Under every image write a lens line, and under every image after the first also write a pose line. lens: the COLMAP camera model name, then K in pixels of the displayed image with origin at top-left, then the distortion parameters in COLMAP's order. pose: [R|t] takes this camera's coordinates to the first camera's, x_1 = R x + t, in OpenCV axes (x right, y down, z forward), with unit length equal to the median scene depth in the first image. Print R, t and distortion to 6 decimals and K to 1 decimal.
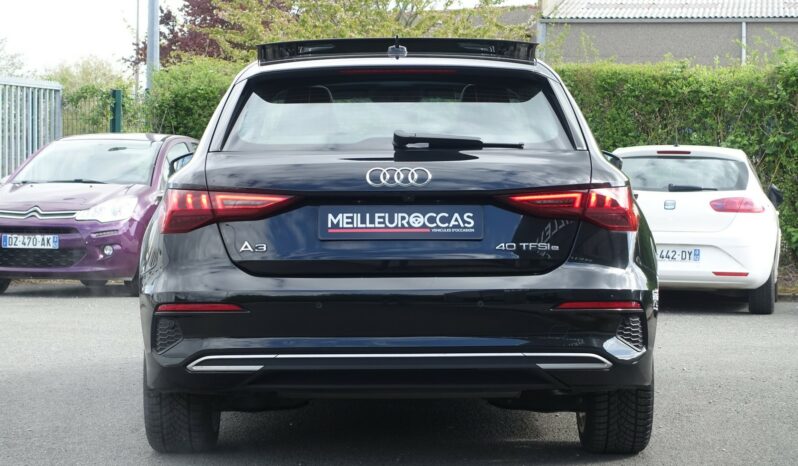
lens RADIAL K [[2127.2, 0, 399.0], [0, 2127.2, 233.0], [0, 0, 1]] dist [0.008204, 0.367238]
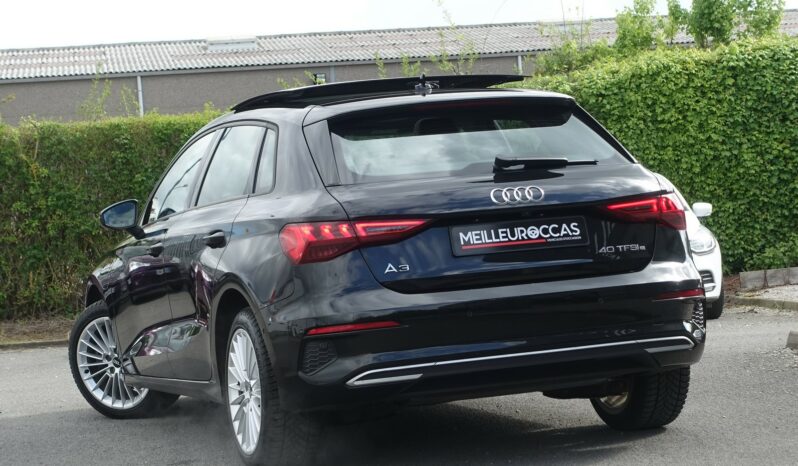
lens RADIAL K [[2127.2, 0, 399.0], [0, 2127.2, 233.0], [0, 0, 1]] dist [0.008204, 0.367238]
pose [[0.944792, -0.076764, 0.318553, -0.417842], [0.085464, 0.996251, -0.013405, 0.003295], [-0.316330, 0.039889, 0.947810, -0.045787]]
